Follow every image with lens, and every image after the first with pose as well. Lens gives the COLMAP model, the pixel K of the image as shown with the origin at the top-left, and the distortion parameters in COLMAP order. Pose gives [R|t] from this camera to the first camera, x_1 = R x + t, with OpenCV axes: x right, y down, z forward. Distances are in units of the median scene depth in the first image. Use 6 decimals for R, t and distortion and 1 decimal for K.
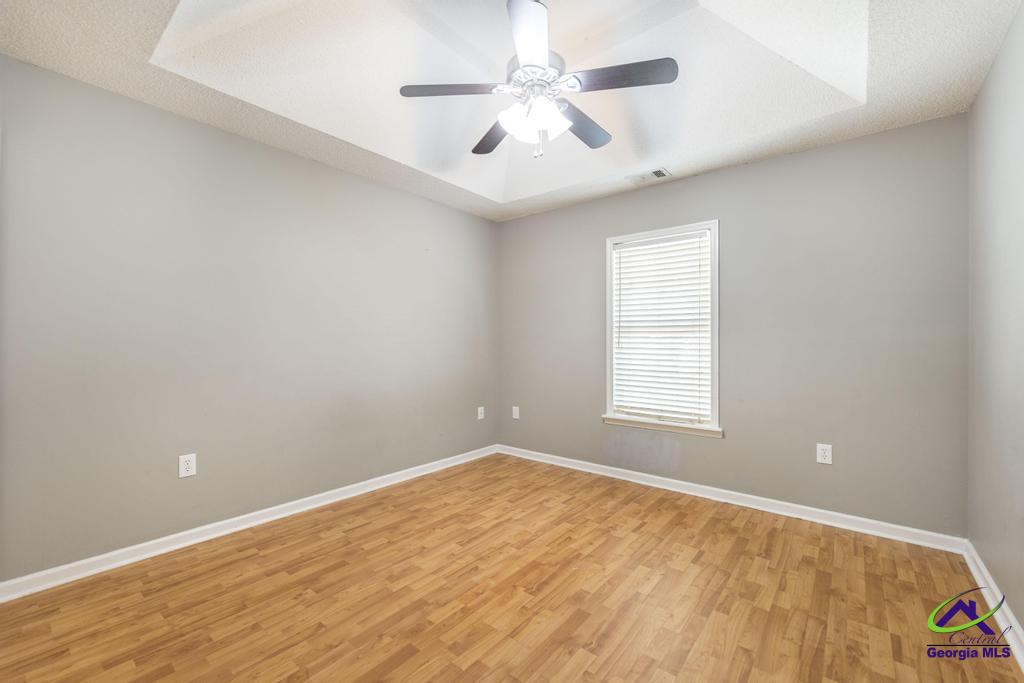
lens RADIAL K [[413.8, 0, 507.7], [0, 413.8, 343.0], [0, 0, 1]] dist [0.001783, 0.000093]
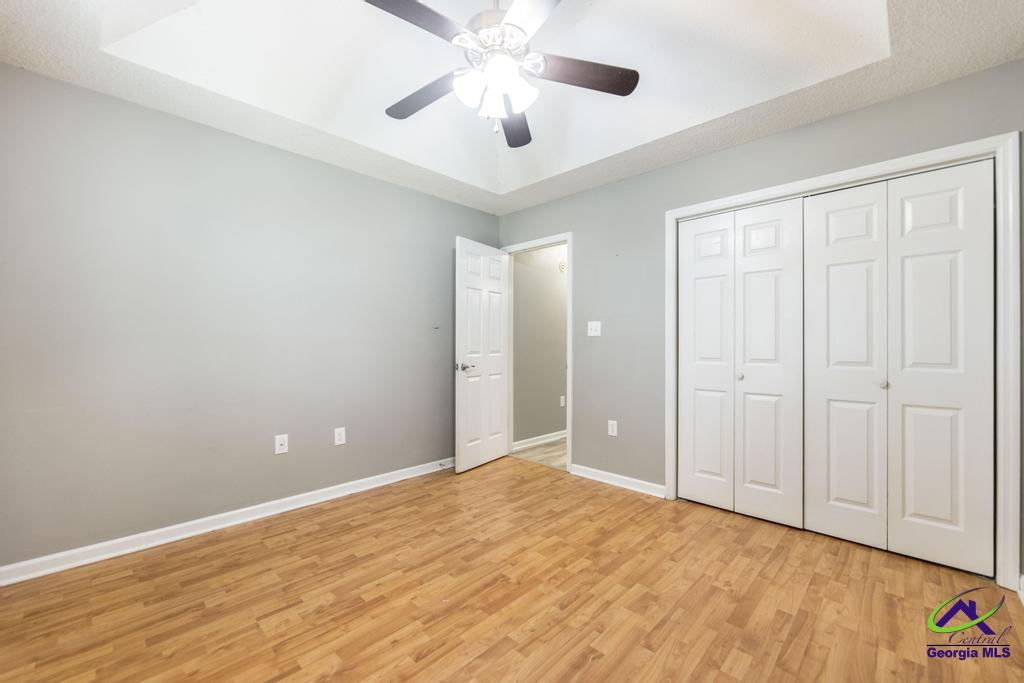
lens RADIAL K [[413.8, 0, 513.4], [0, 413.8, 343.9], [0, 0, 1]] dist [0.001783, 0.000093]
pose [[-0.997699, -0.005388, 0.067578, -0.034005], [-0.005912, 0.999954, -0.007553, 0.018963], [-0.067534, -0.007935, -0.997685, 1.973096]]
